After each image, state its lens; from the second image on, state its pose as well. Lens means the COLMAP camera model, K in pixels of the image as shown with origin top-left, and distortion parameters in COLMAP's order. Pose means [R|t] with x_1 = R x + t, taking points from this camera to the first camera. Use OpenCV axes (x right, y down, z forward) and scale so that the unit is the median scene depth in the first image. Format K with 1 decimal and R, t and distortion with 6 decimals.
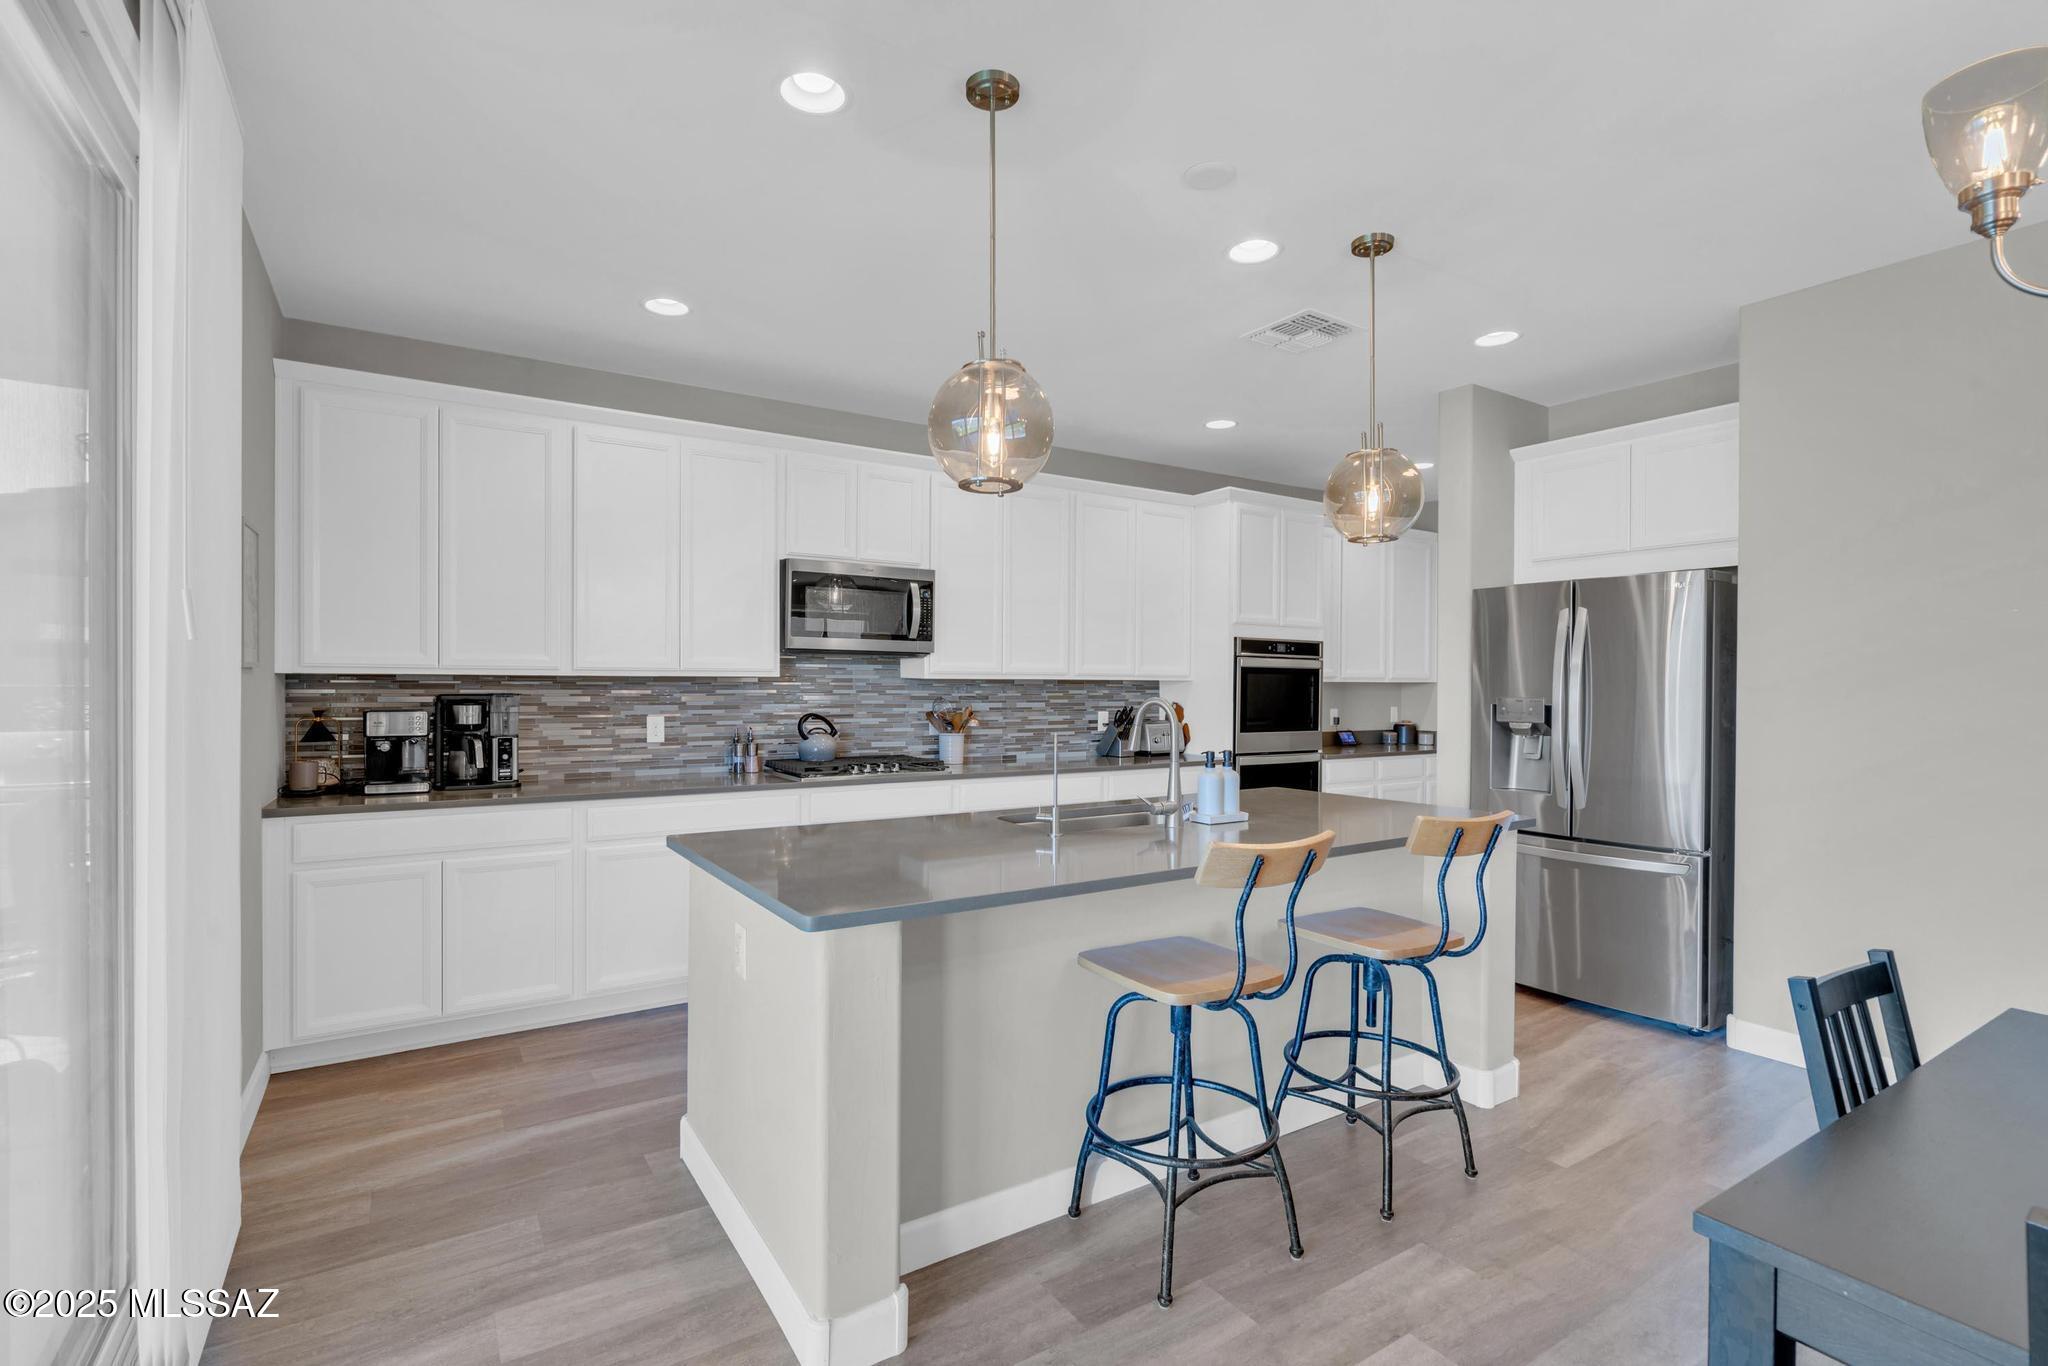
lens RADIAL K [[925.5, 0, 991.5], [0, 925.5, 690.5], [0, 0, 1]] dist [-0.005410, 0.002592]
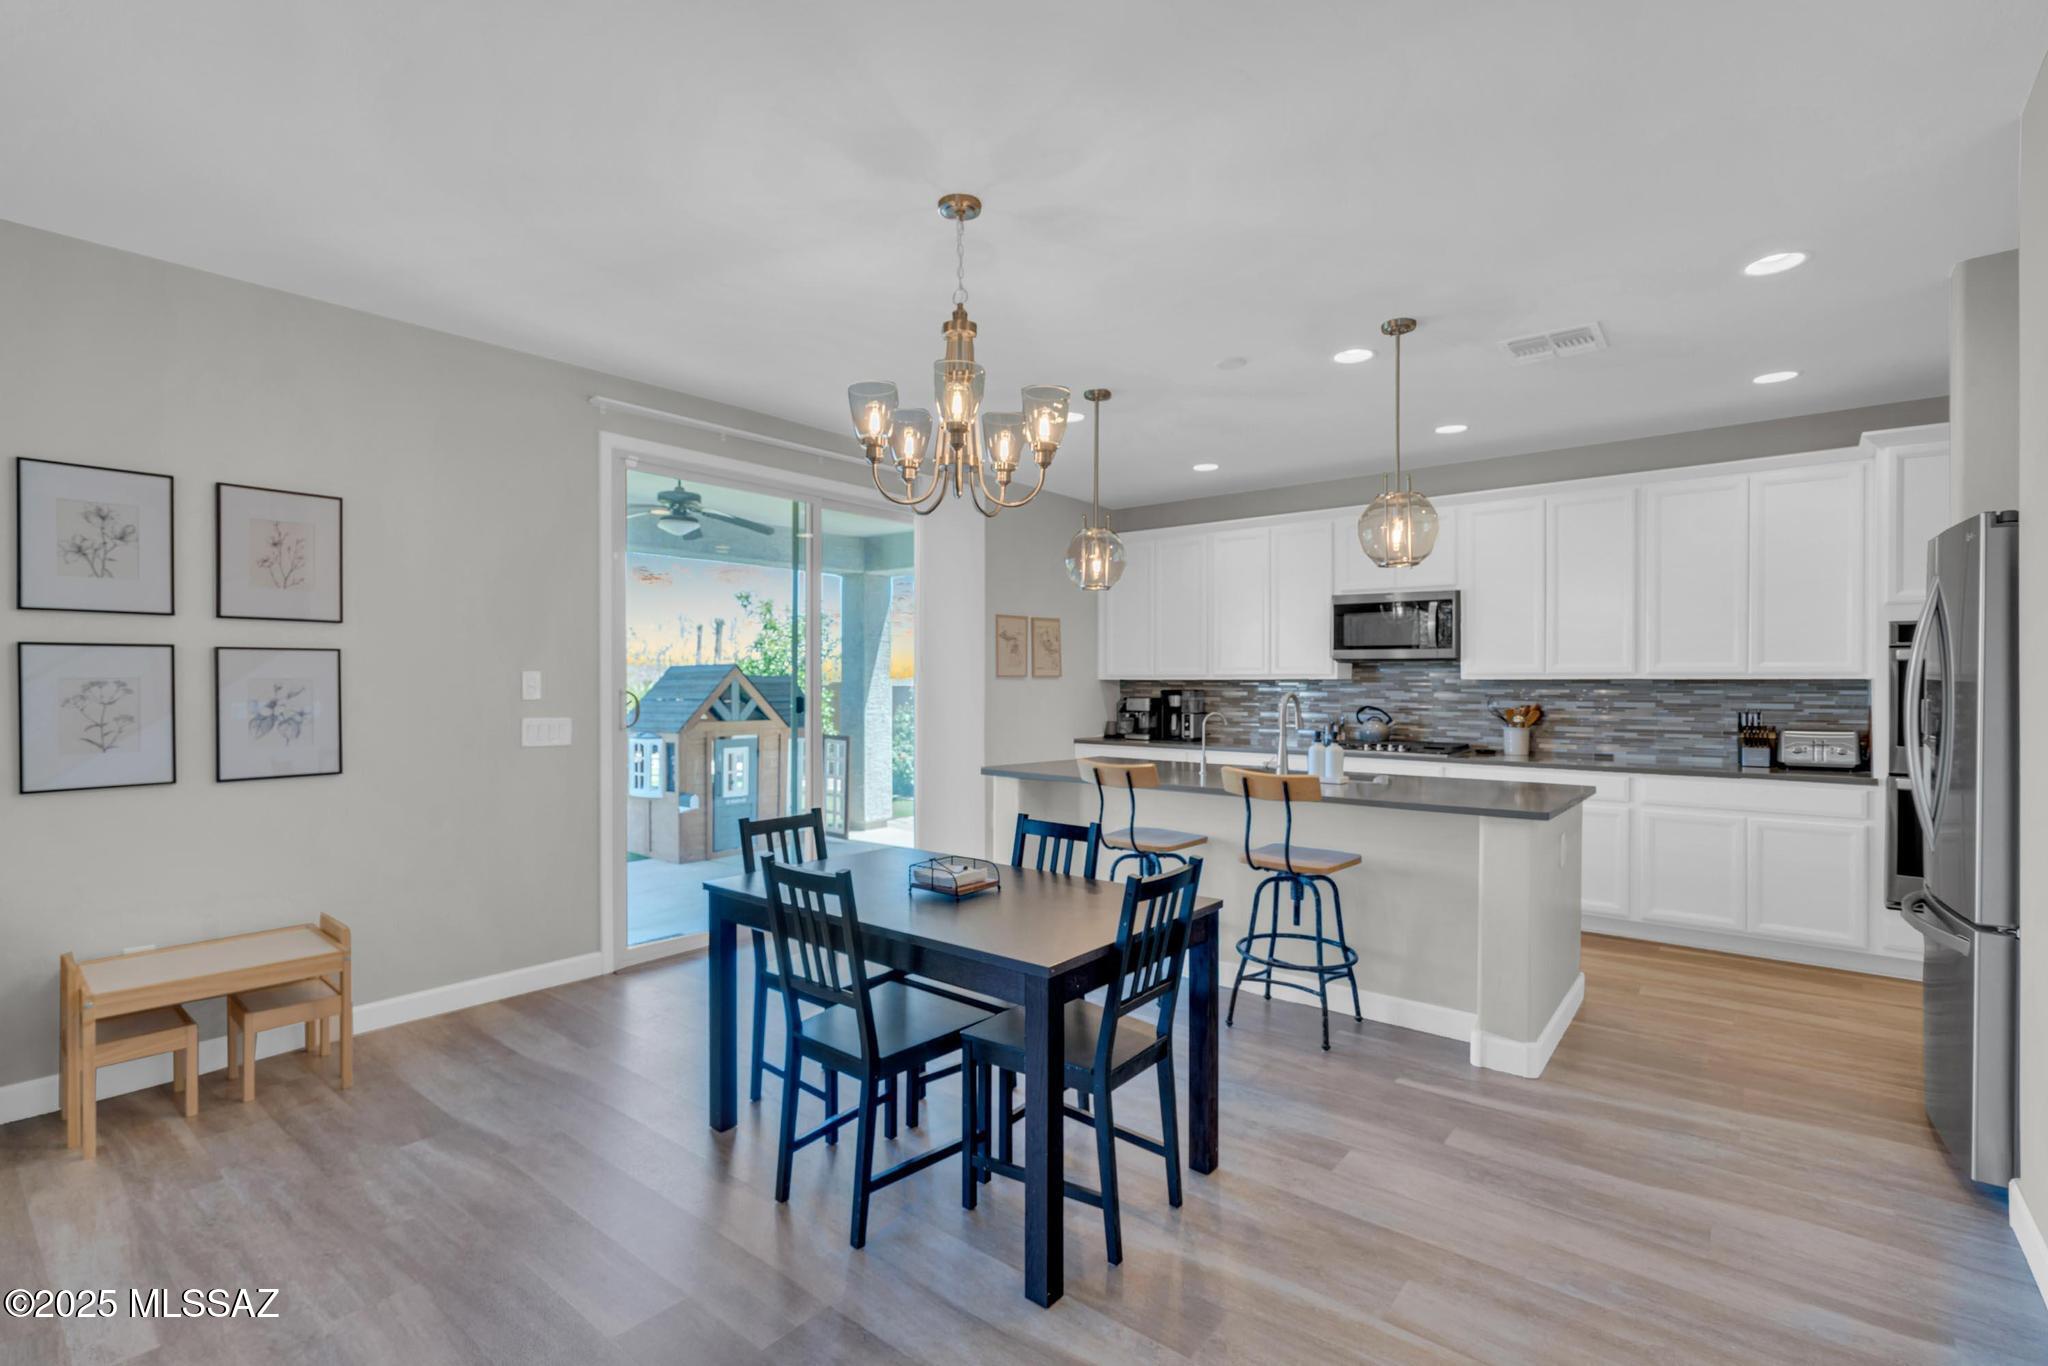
lens RADIAL K [[925.5, 0, 1023.9], [0, 925.5, 687.3], [0, 0, 1]] dist [-0.005410, 0.002592]
pose [[0.334372, -0.000800, -0.942441, 1.072989], [-0.007426, 0.999966, -0.003483, 0.007736], [0.942412, 0.008163, 0.334355, 0.093102]]
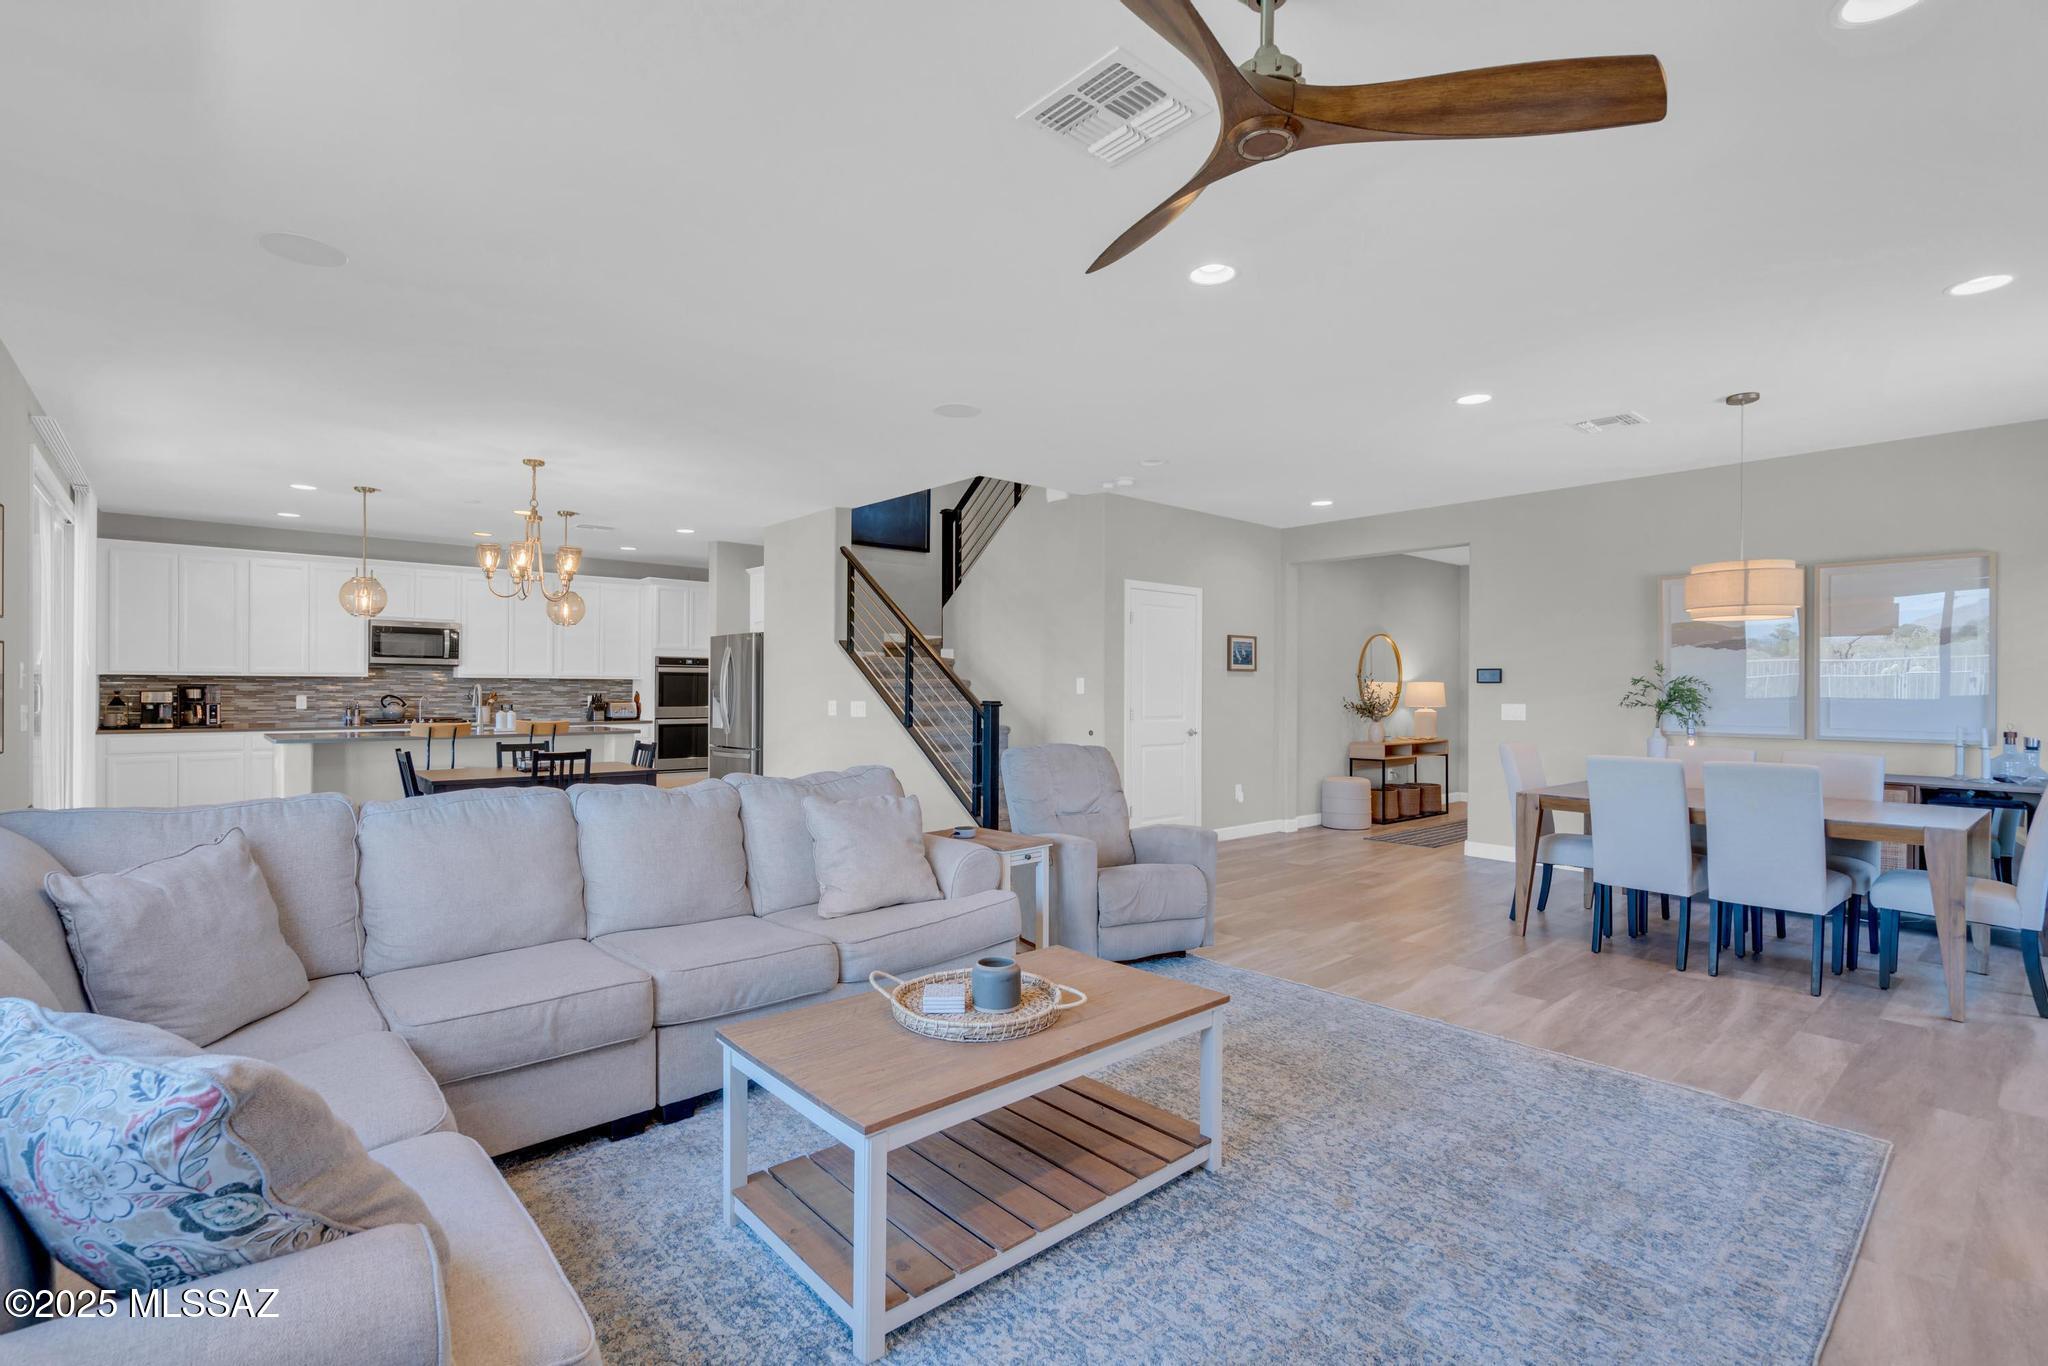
lens RADIAL K [[925.5, 0, 989.7], [0, 925.5, 687.6], [0, 0, 1]] dist [-0.005410, 0.002592]
pose [[0.989569, -0.001509, 0.144049, 0.957226], [0.002556, 0.999972, -0.007079, 0.031501], [-0.144034, 0.007373, 0.989545, -1.395216]]
